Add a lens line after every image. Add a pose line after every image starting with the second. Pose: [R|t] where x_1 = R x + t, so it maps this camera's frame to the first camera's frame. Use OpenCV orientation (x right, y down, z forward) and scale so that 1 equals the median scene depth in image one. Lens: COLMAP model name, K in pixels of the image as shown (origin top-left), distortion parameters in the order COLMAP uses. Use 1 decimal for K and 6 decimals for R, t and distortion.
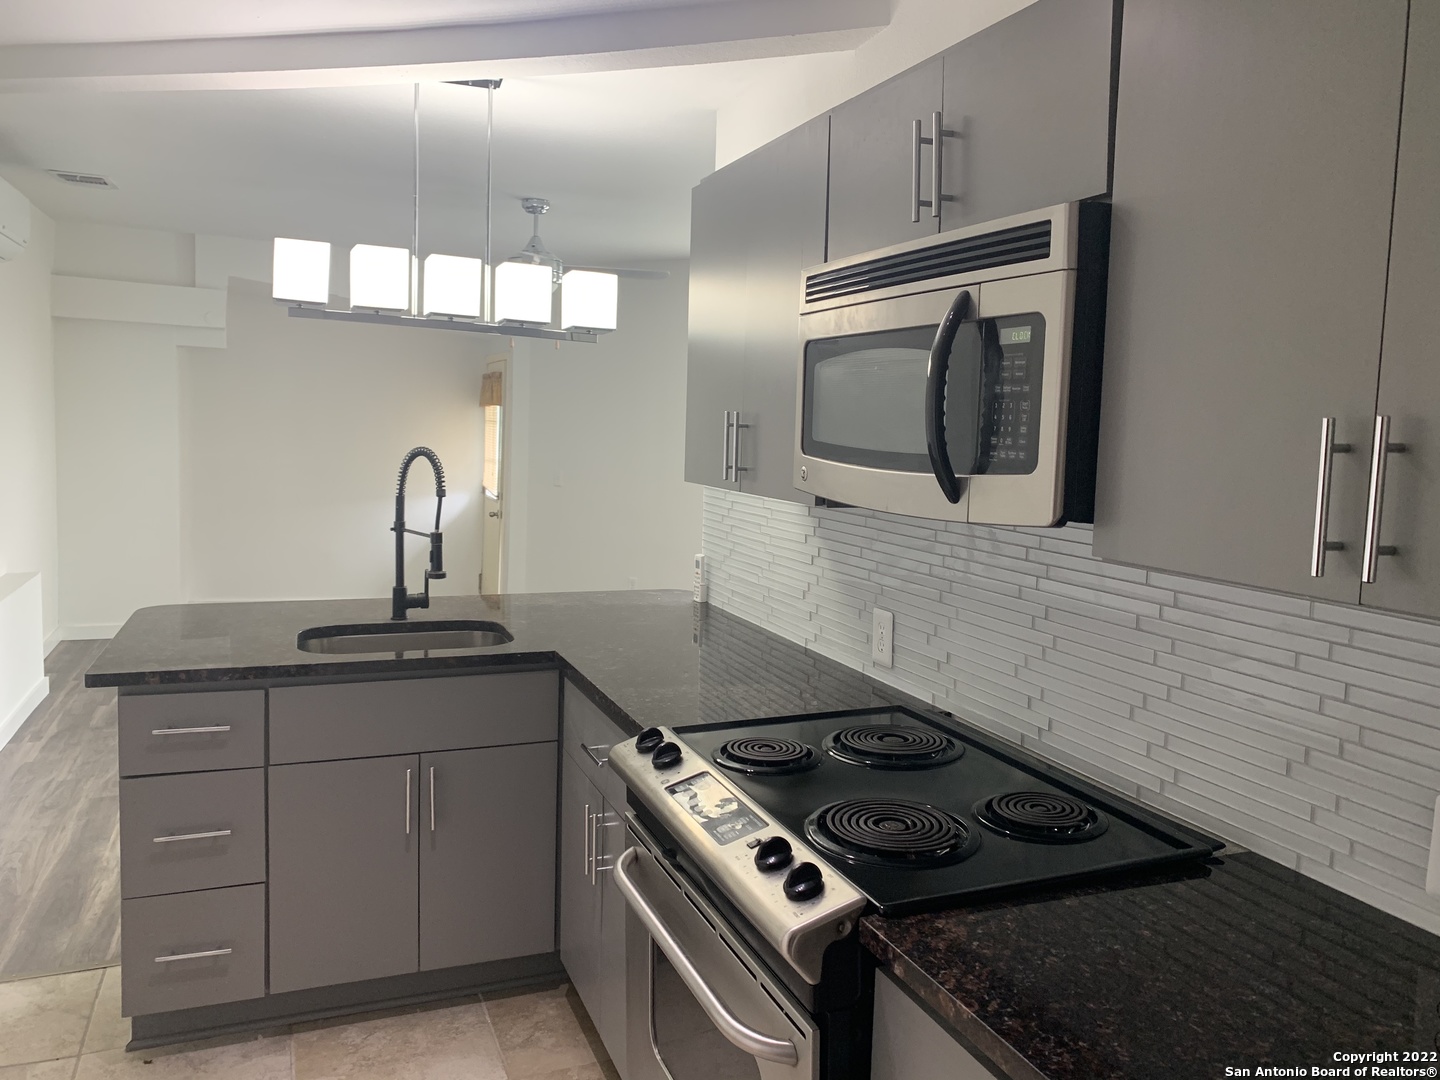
lens RADIAL K [[1096.2, 0, 720.1], [0, 1096.2, 534.8], [0, 0, 1]] dist [0.051844, -0.071607]
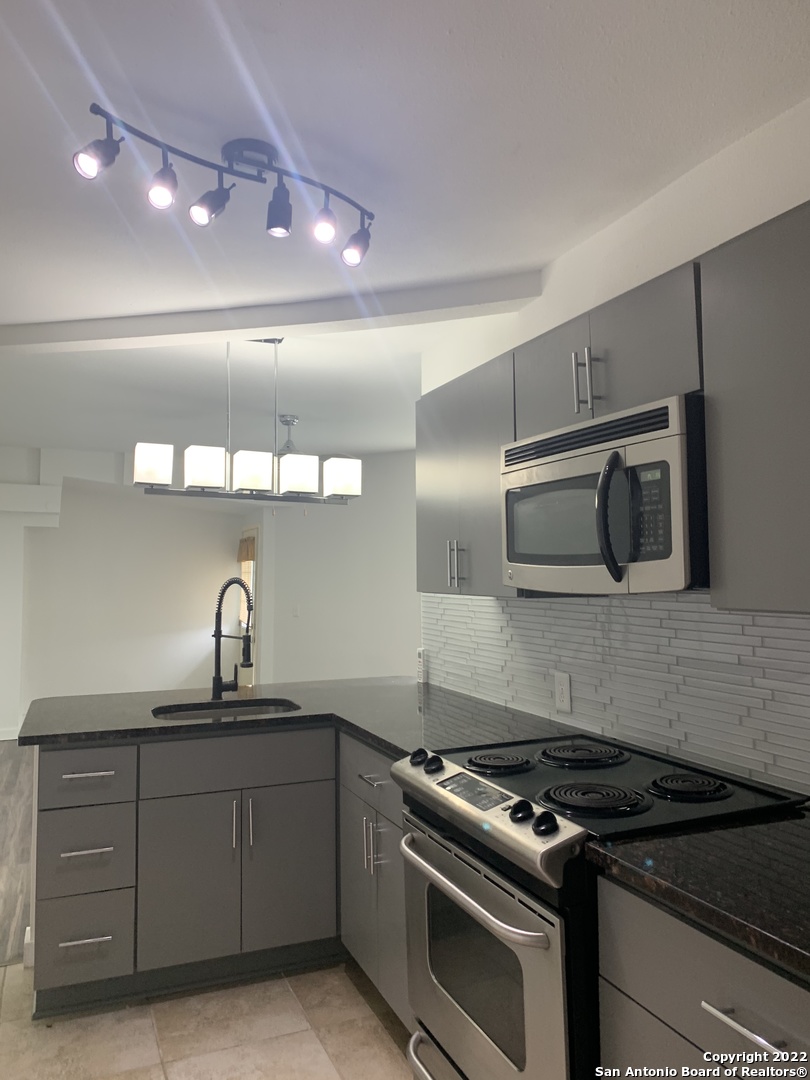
lens RADIAL K [[822.2, 0, 406.7], [0, 822.2, 539.7], [0, 0, 1]] dist [0.051844, -0.071607]
pose [[0.999266, -0.036091, 0.012819, -0.066636], [0.037567, 0.988790, -0.144512, 0.045369], [-0.007460, 0.144887, 0.989420, -0.115895]]
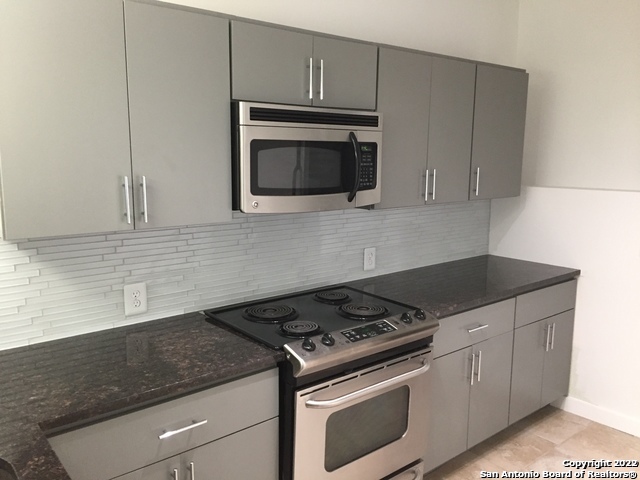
lens RADIAL K [[541.4, 0, 324.8], [0, 541.4, 243.8], [0, 0, 1]] dist [0.079731, -0.110491]
pose [[-0.303280, -0.194078, 0.932928, -0.754018], [0.083305, 0.969891, 0.228848, -0.169165], [-0.949253, 0.147122, -0.277981, 0.957235]]
